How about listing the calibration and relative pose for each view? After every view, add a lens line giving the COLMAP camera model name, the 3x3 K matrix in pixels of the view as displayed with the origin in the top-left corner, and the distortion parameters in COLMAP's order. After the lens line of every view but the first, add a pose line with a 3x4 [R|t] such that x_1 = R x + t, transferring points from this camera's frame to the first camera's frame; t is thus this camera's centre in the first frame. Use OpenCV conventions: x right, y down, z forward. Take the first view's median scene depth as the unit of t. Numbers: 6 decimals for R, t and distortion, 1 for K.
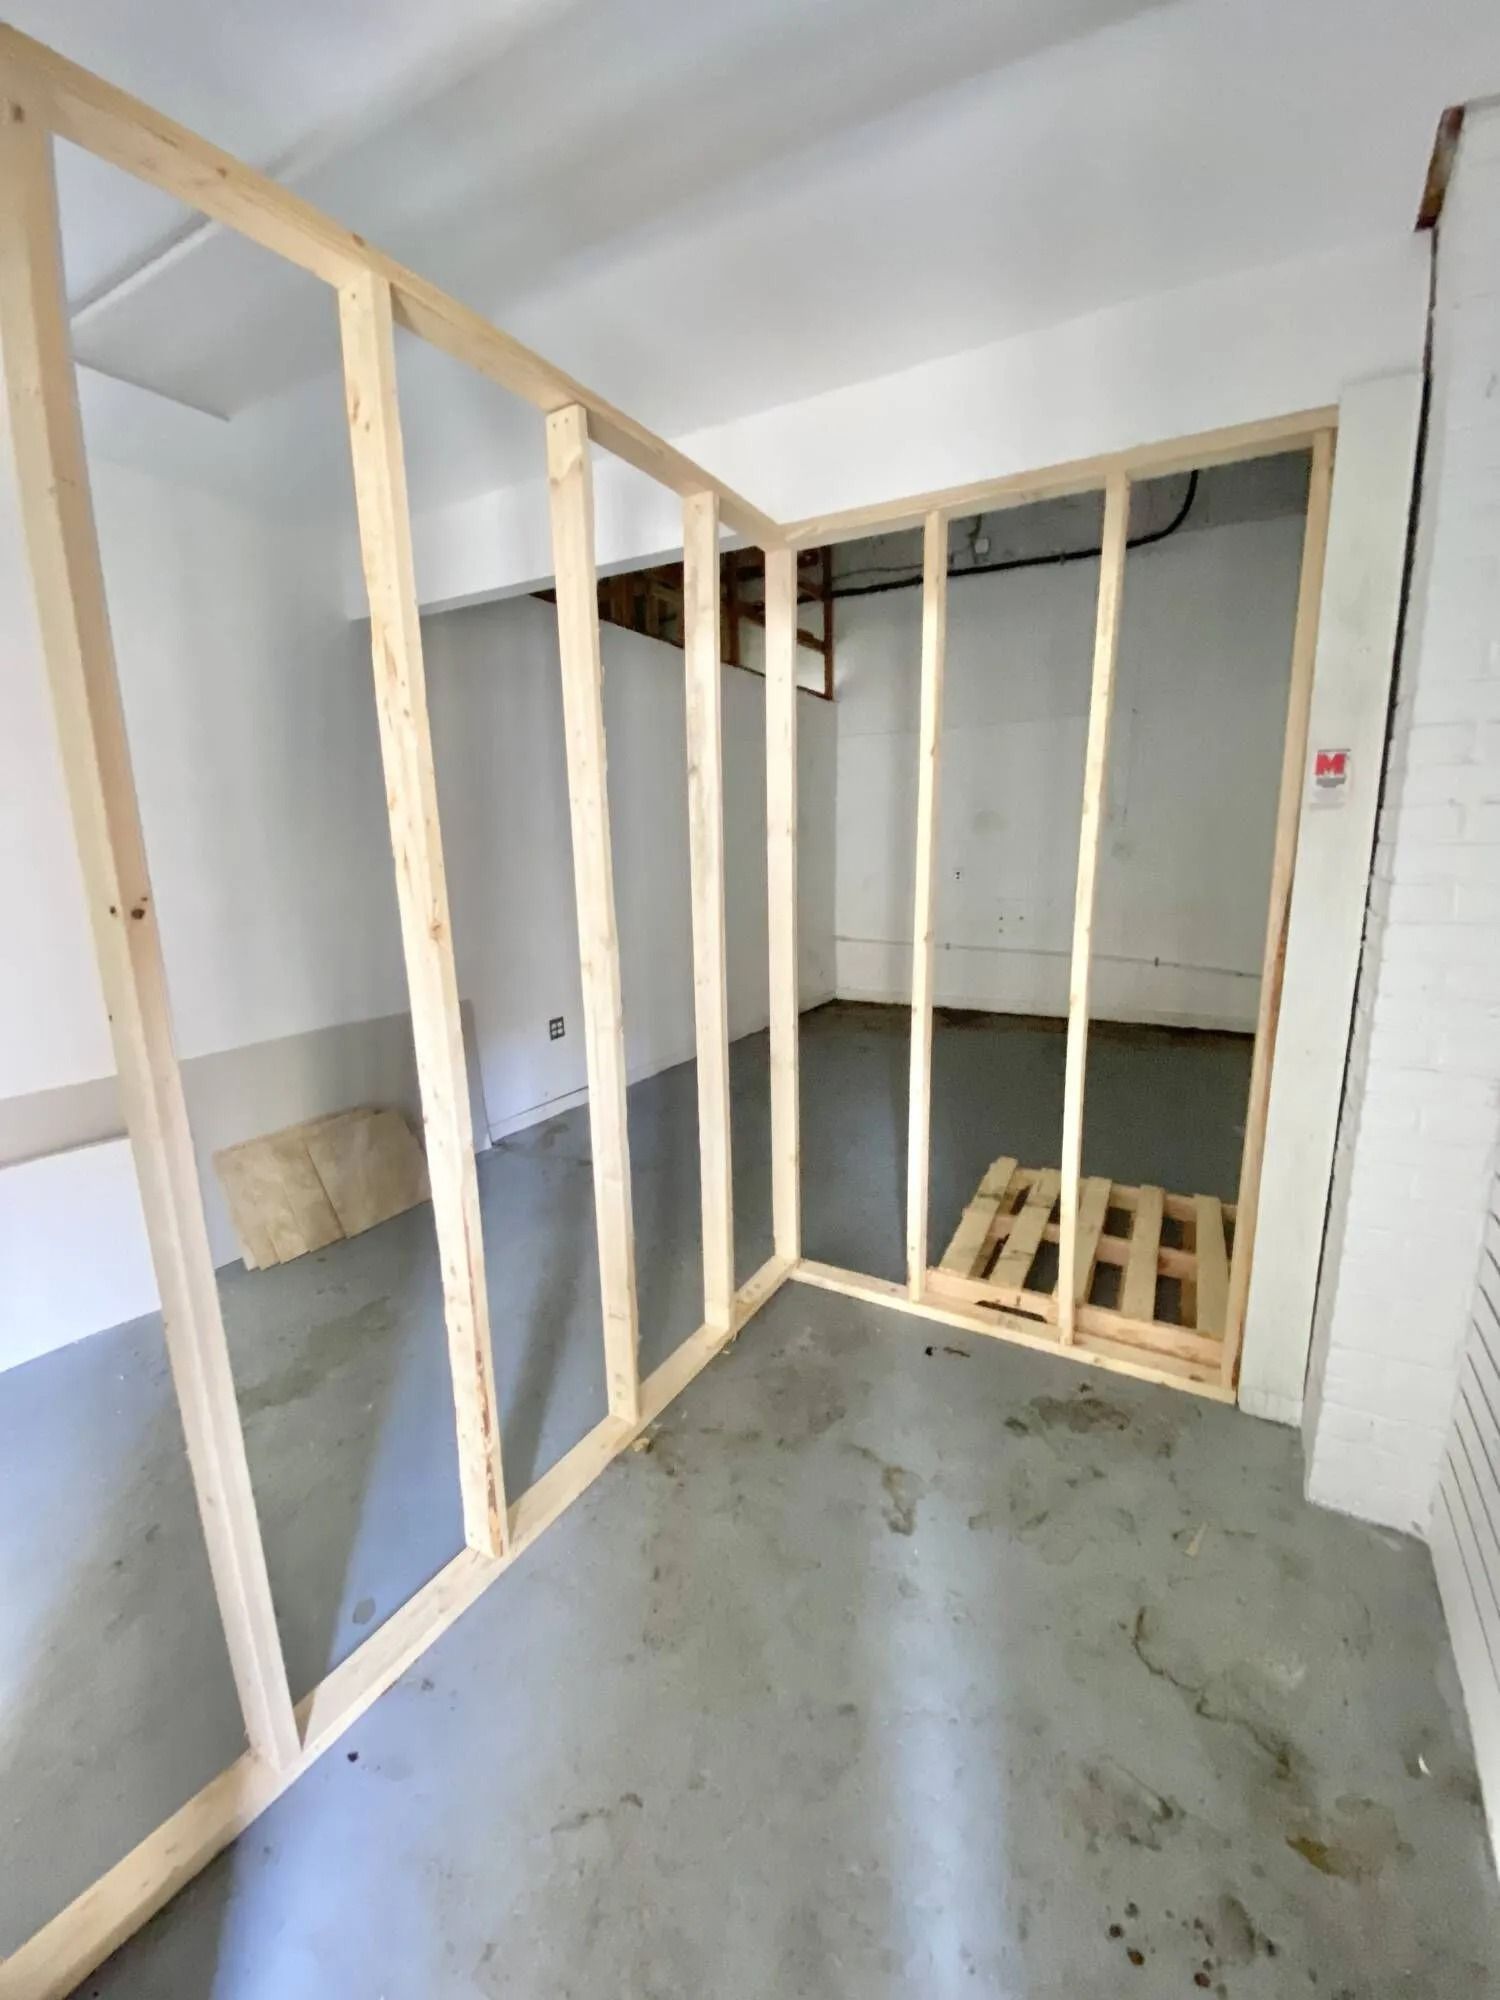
lens RADIAL K [[827.6, 0, 750.0], [0, 827.6, 1000.0], [0, 0, 1]] dist [-0.001584, -0.000175]
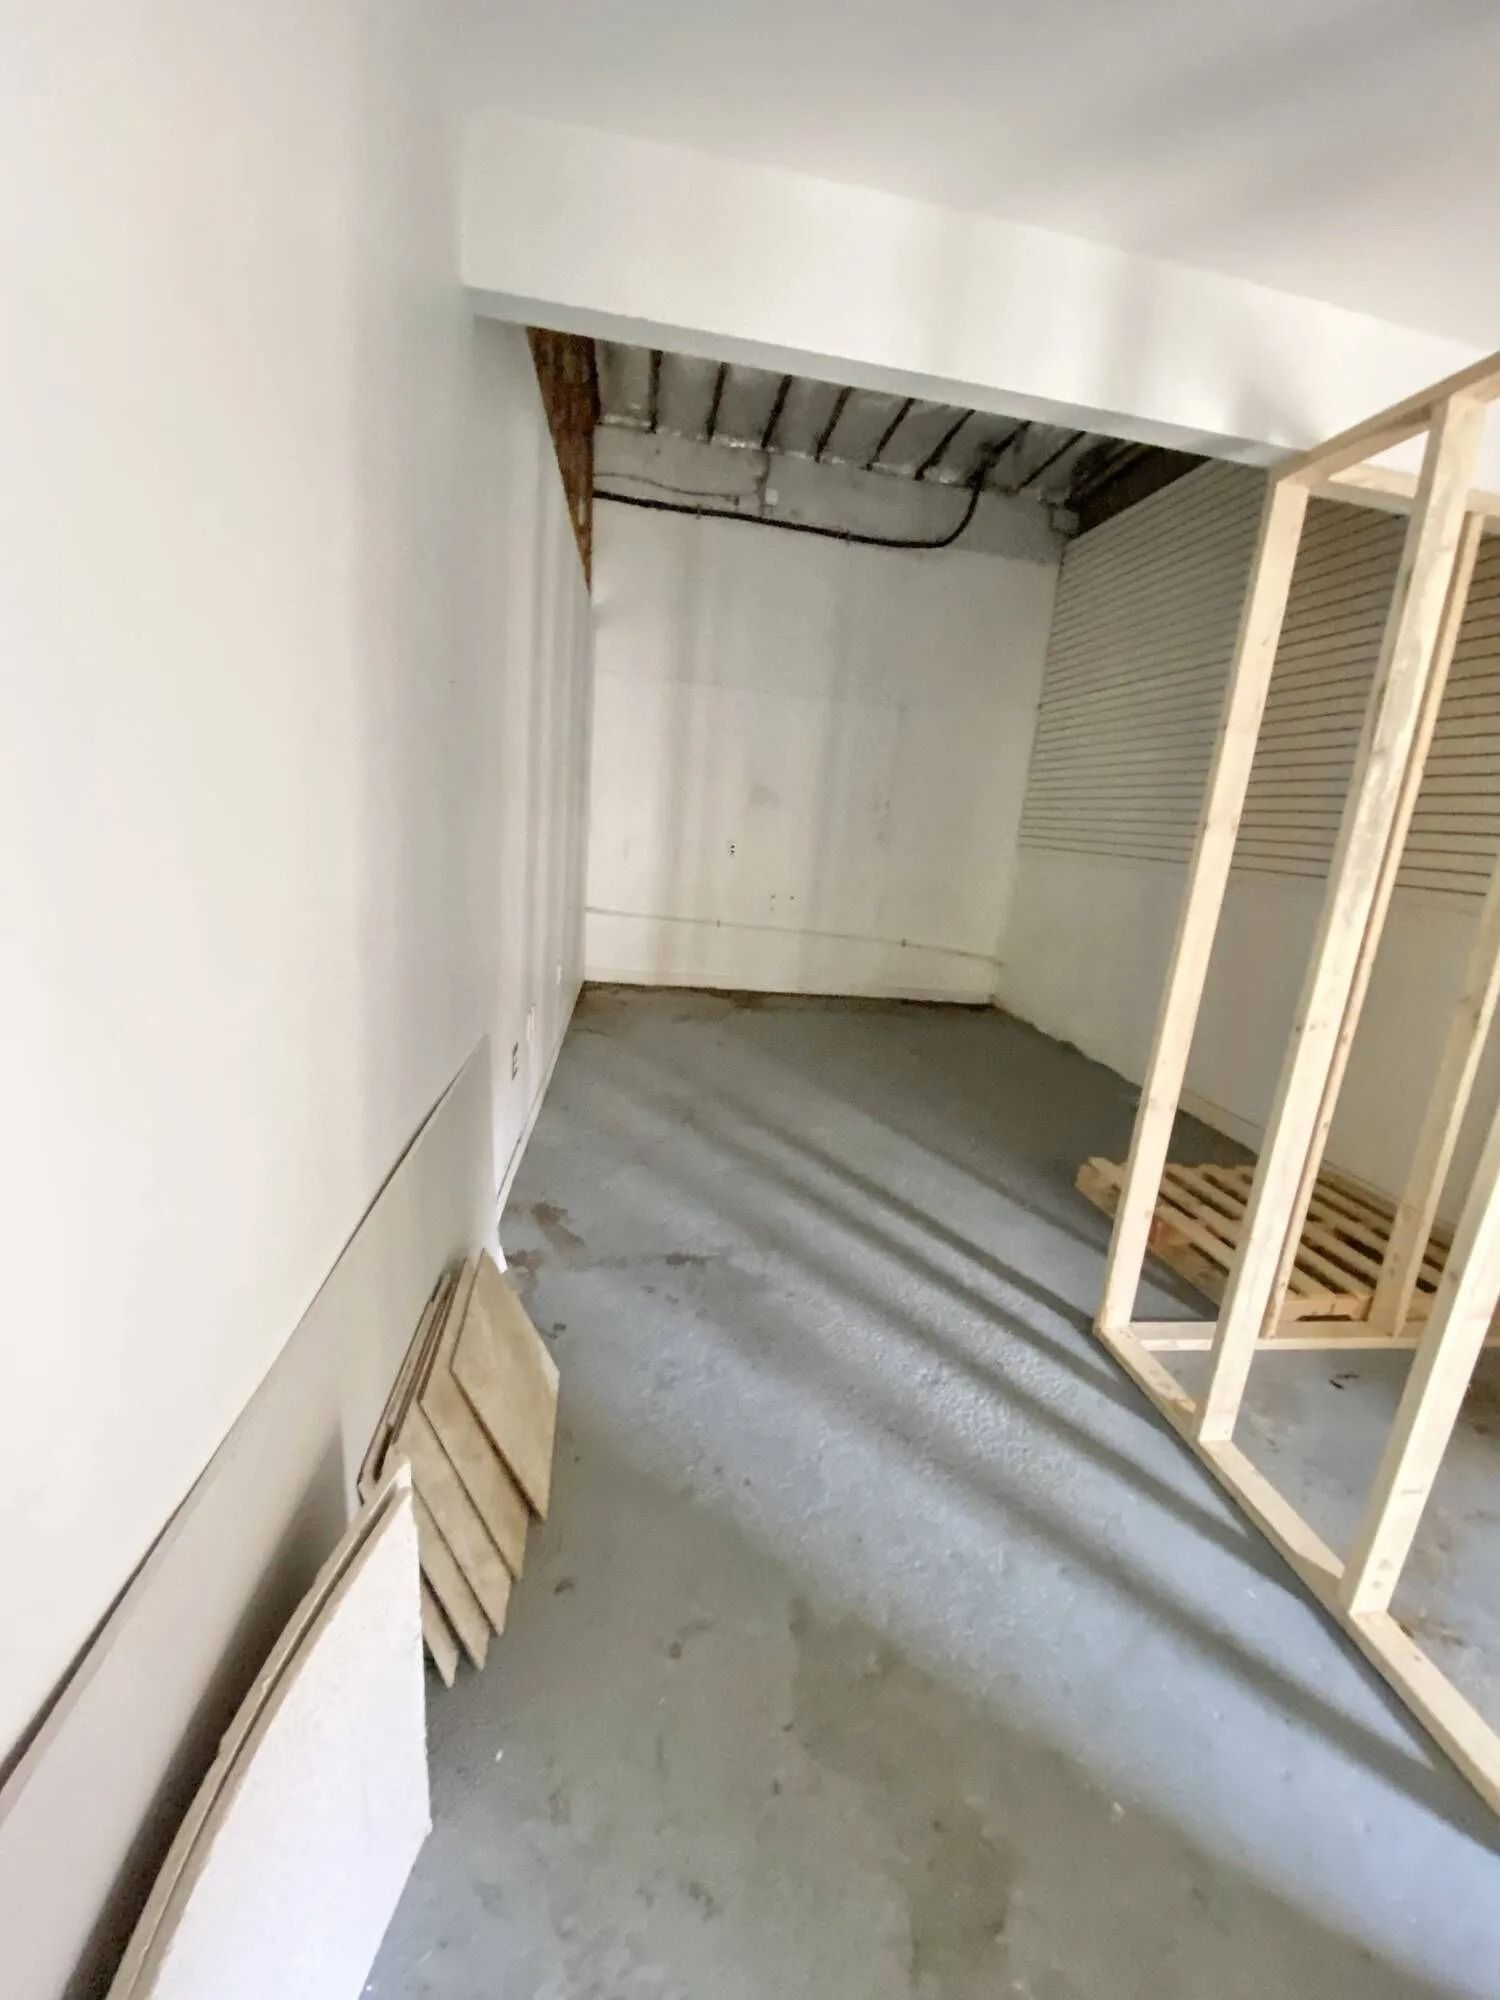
lens RADIAL K [[827.6, 0, 750.0], [0, 827.6, 1000.0], [0, 0, 1]] dist [-0.001584, -0.000175]
pose [[0.780896, -0.041980, 0.623249, -0.351024], [0.007587, 0.998303, 0.057736, -0.034701], [-0.624615, -0.040358, 0.779890, 0.266073]]
